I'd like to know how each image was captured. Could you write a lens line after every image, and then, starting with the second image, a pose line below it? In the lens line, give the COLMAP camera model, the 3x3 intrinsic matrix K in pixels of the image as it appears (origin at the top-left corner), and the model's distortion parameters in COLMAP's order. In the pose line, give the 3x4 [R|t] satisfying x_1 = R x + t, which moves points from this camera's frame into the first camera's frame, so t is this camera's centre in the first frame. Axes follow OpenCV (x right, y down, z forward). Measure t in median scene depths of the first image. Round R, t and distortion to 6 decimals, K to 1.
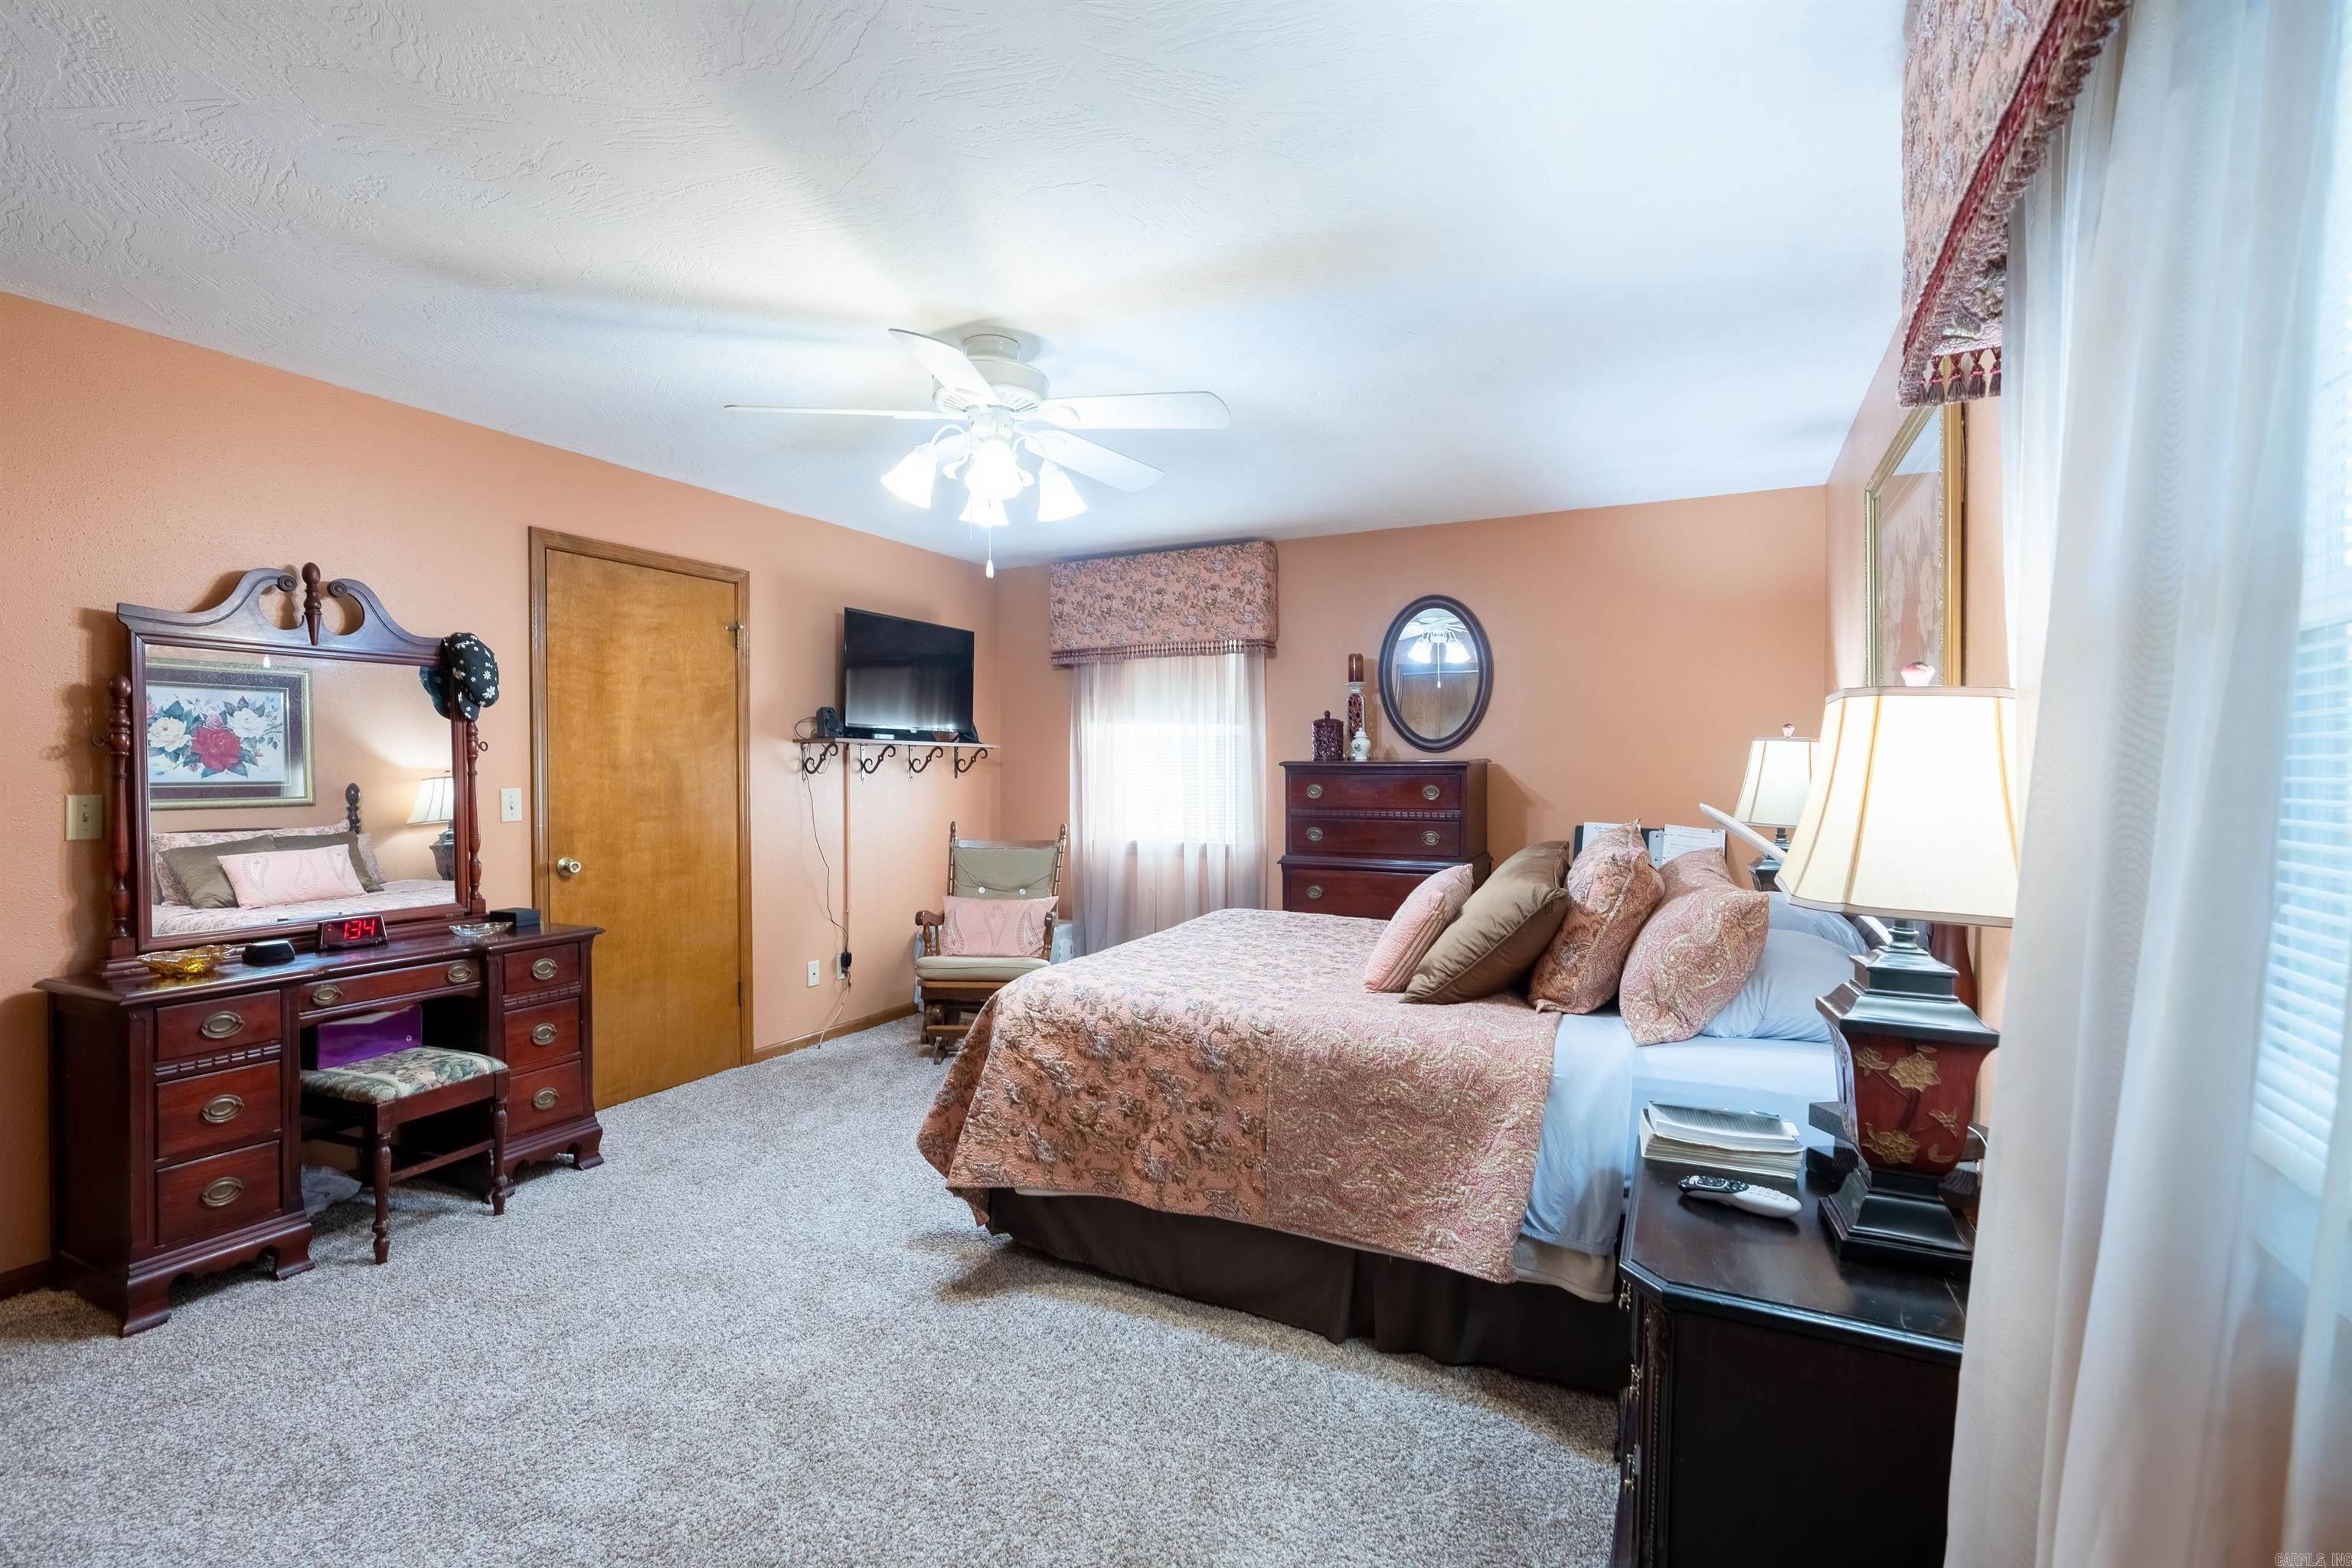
lens RADIAL K [[1065.6, 0, 1172.0], [0, 1065.6, 781.1], [0, 0, 1]] dist [-0.005362, 0.001642]
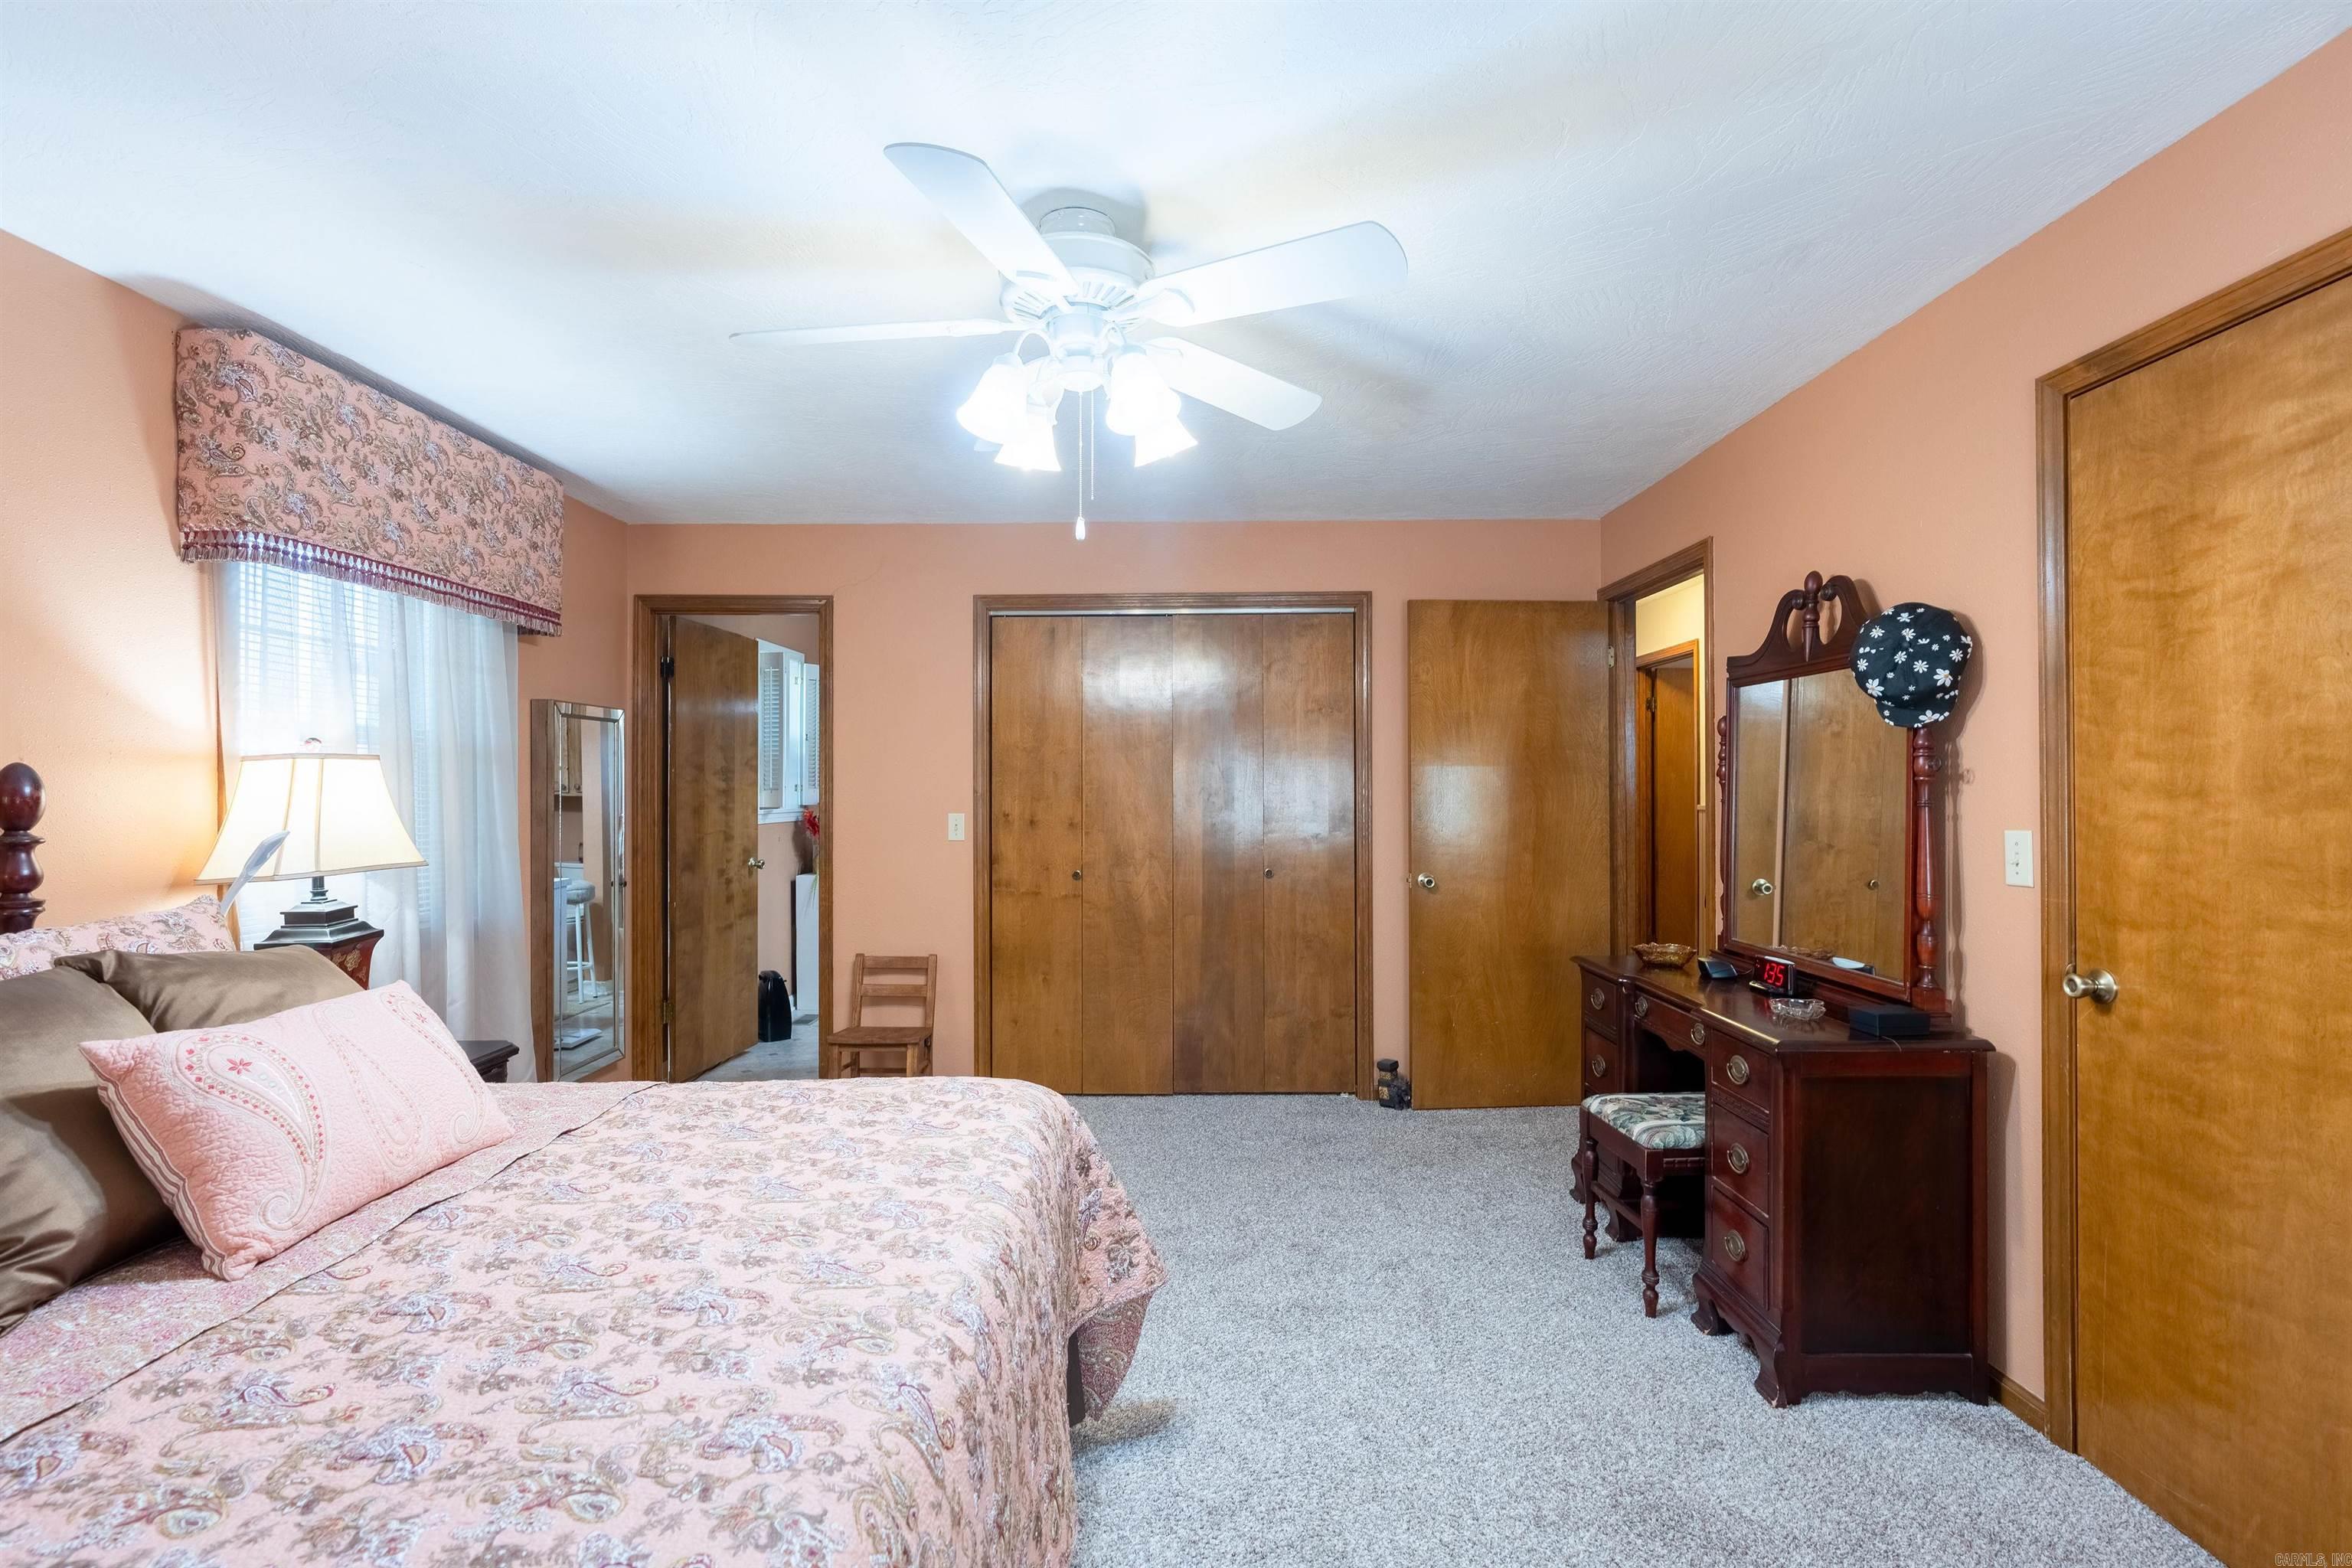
lens RADIAL K [[1065.6, 0, 1172.7], [0, 1065.6, 788.4], [0, 0, 1]] dist [-0.005362, 0.001642]
pose [[-0.903344, 0.001600, -0.428914, 0.067155], [-0.004406, 0.999906, 0.013010, -0.021754], [0.428894, 0.013643, -0.903252, 1.282238]]
